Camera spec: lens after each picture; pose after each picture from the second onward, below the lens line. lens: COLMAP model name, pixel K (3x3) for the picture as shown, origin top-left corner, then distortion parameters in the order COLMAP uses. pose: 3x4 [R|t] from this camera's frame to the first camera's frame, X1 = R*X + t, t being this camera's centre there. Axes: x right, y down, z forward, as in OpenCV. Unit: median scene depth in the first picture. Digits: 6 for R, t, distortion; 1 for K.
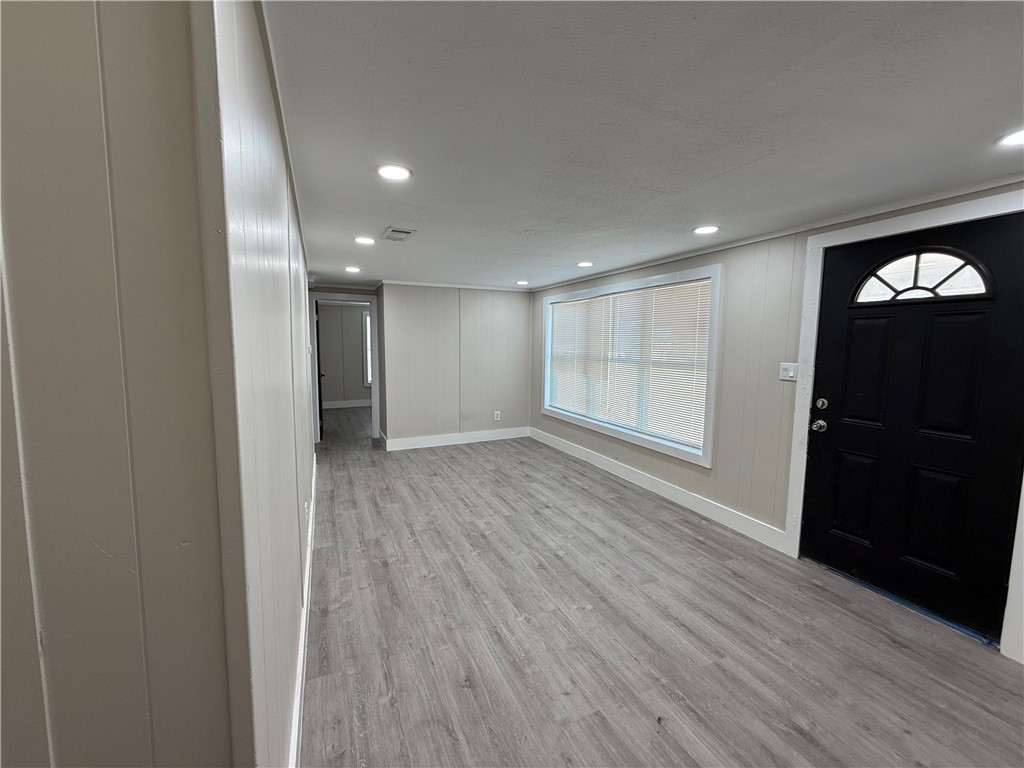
lens RADIAL K [[411.2, 0, 512.0], [0, 411.2, 384.0], [0, 0, 1]] dist [0.000022, -0.000197]
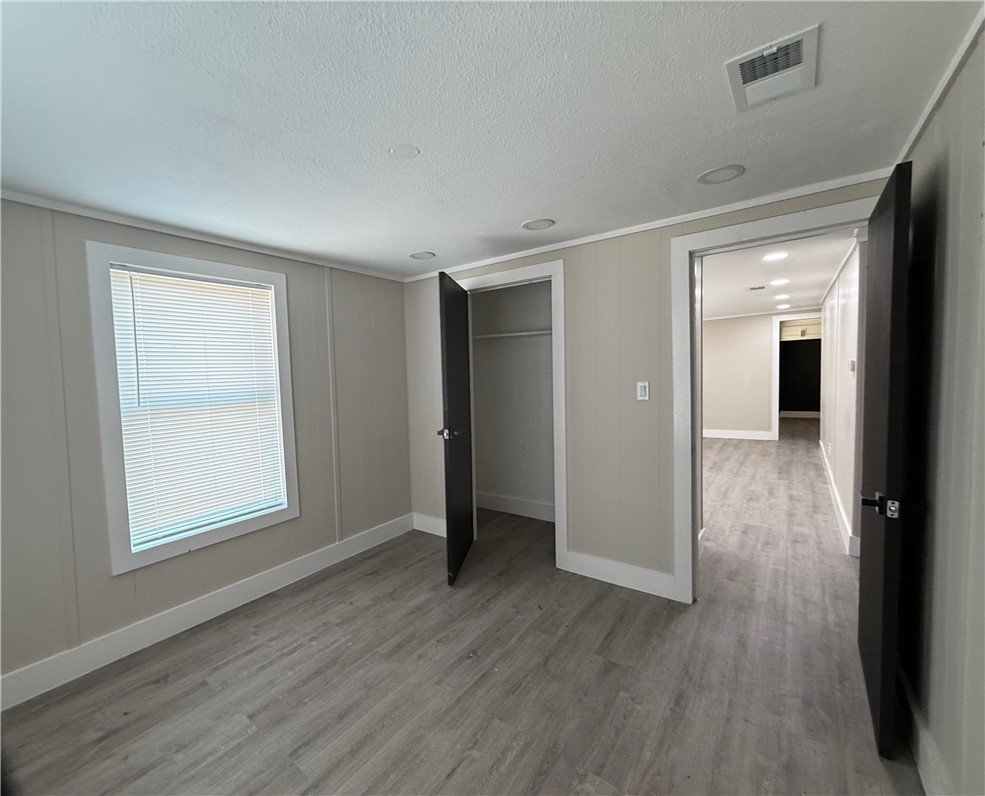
lens RADIAL K [[410.1, 0, 492.5], [0, 410.1, 398.0], [0, 0, 1]] dist [0.000393, 0.000006]
pose [[-0.486080, -0.053878, 0.872252, -0.780239], [0.118646, 0.984788, 0.126947, -0.171268], [-0.865823, 0.165195, -0.472293, 1.802639]]
